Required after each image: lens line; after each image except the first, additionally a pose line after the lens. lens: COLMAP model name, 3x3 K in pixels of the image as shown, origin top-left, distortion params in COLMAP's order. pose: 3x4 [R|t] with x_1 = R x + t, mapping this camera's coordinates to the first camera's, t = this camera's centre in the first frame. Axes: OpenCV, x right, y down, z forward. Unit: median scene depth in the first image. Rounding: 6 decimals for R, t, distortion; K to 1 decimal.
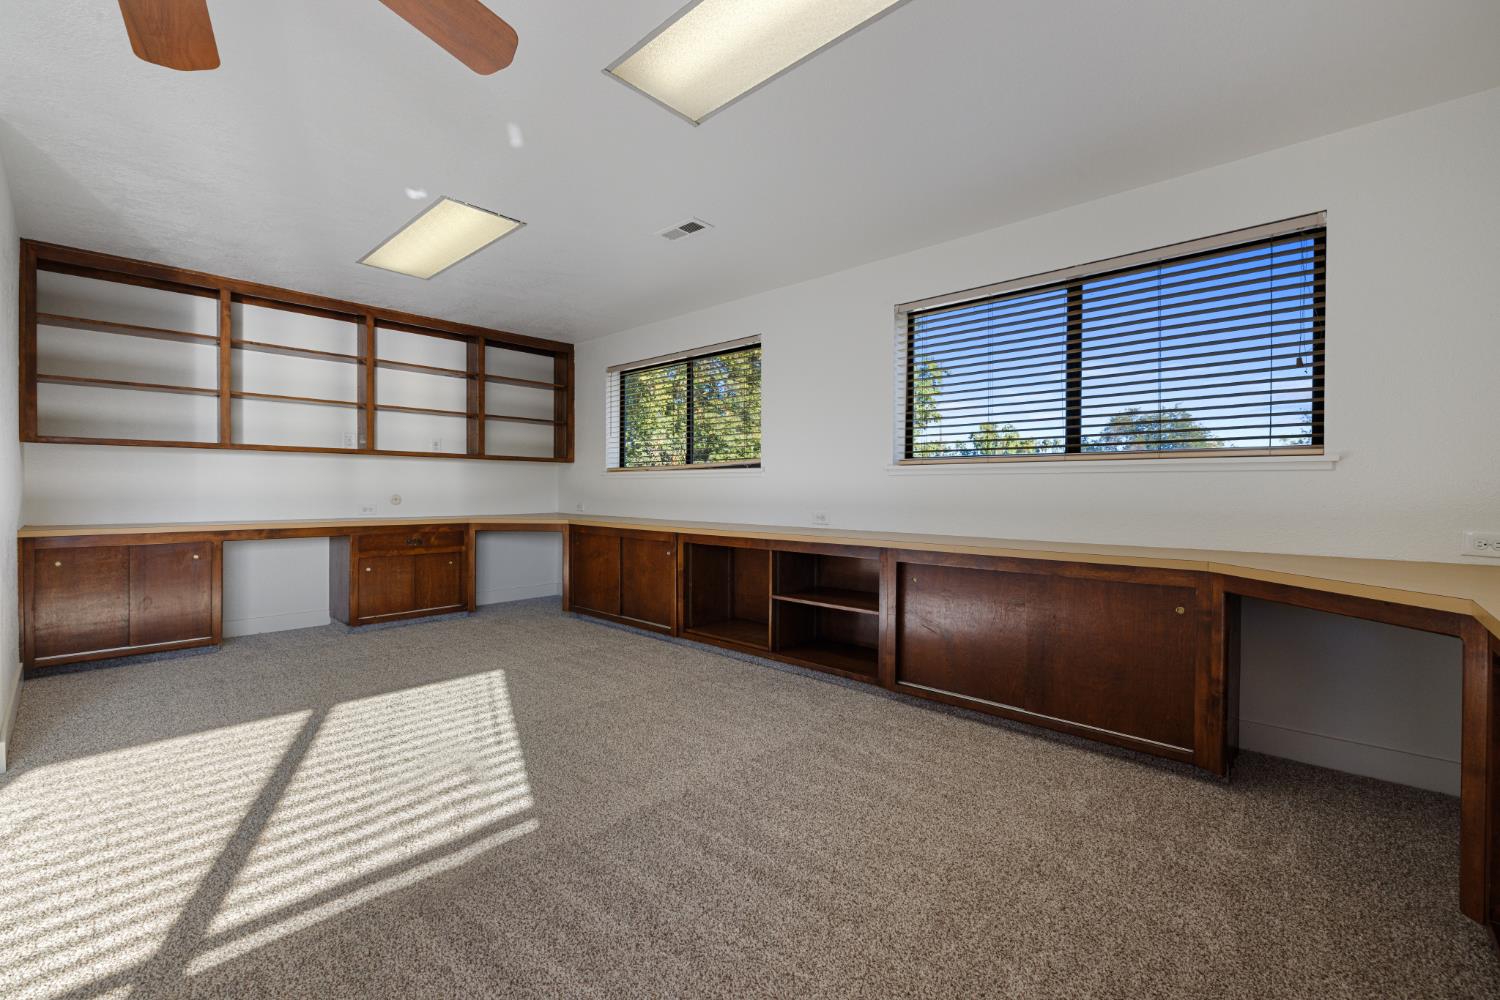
lens RADIAL K [[629.1, 0, 748.7], [0, 629.1, 501.0], [0, 0, 1]] dist [-0.003114, 0.000184]
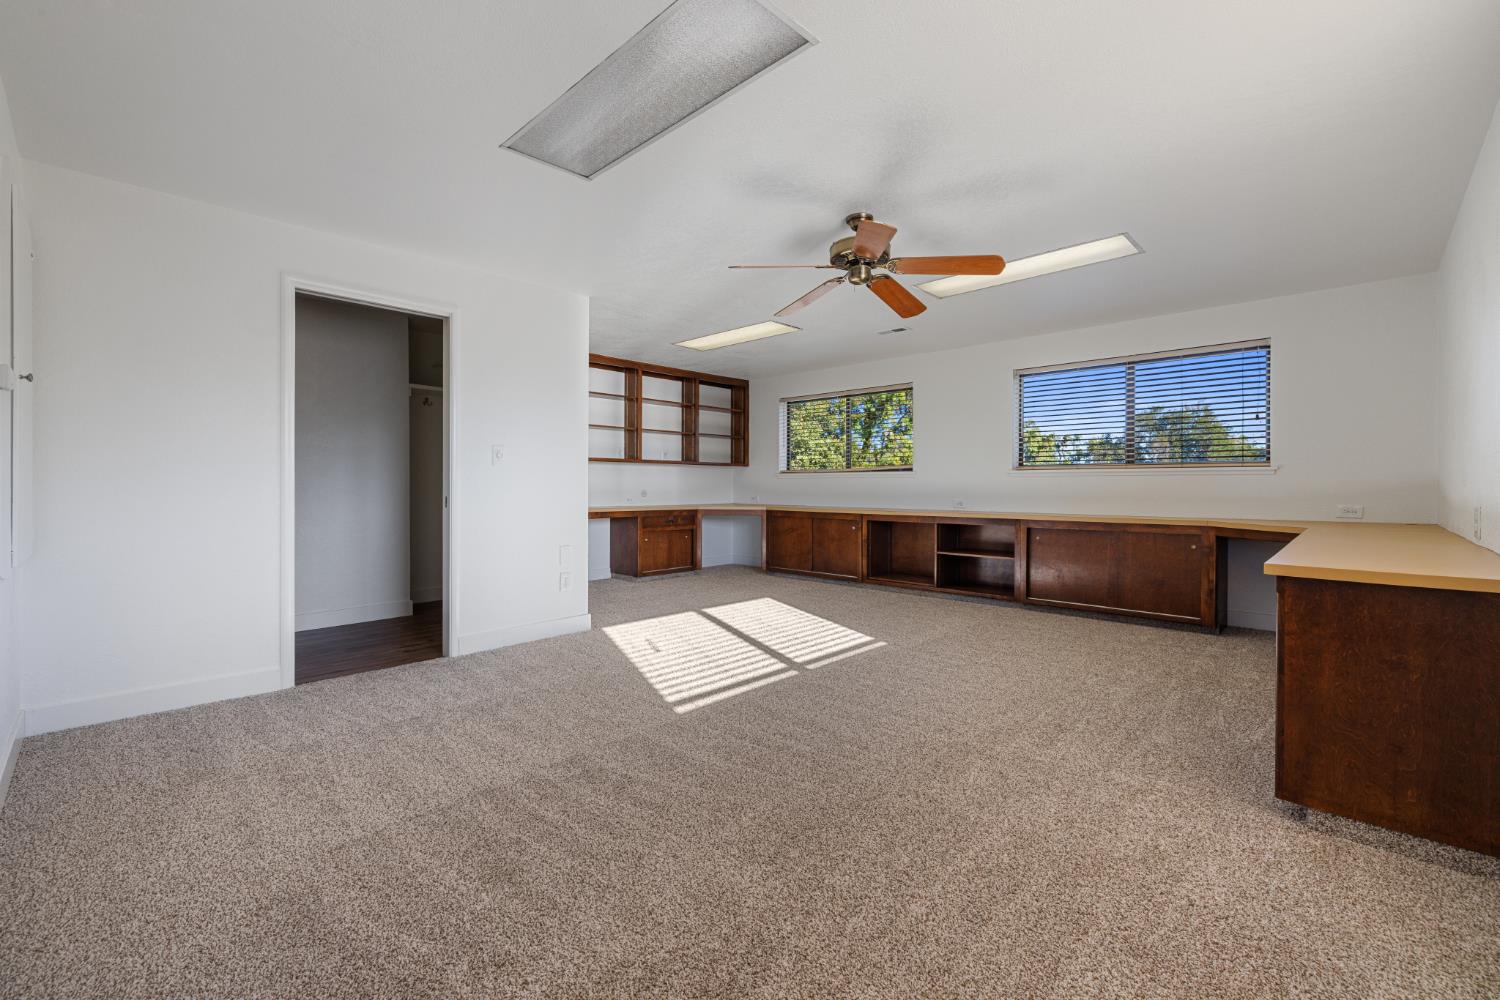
lens RADIAL K [[629.1, 0, 750.0], [0, 629.1, 490.8], [0, 0, 1]] dist [-0.003114, 0.000184]
pose [[0.999707, -0.001310, -0.024182, -0.307801], [0.001025, 0.999930, -0.011796, 0.010324], [0.024195, 0.011768, 0.999638, -0.471898]]
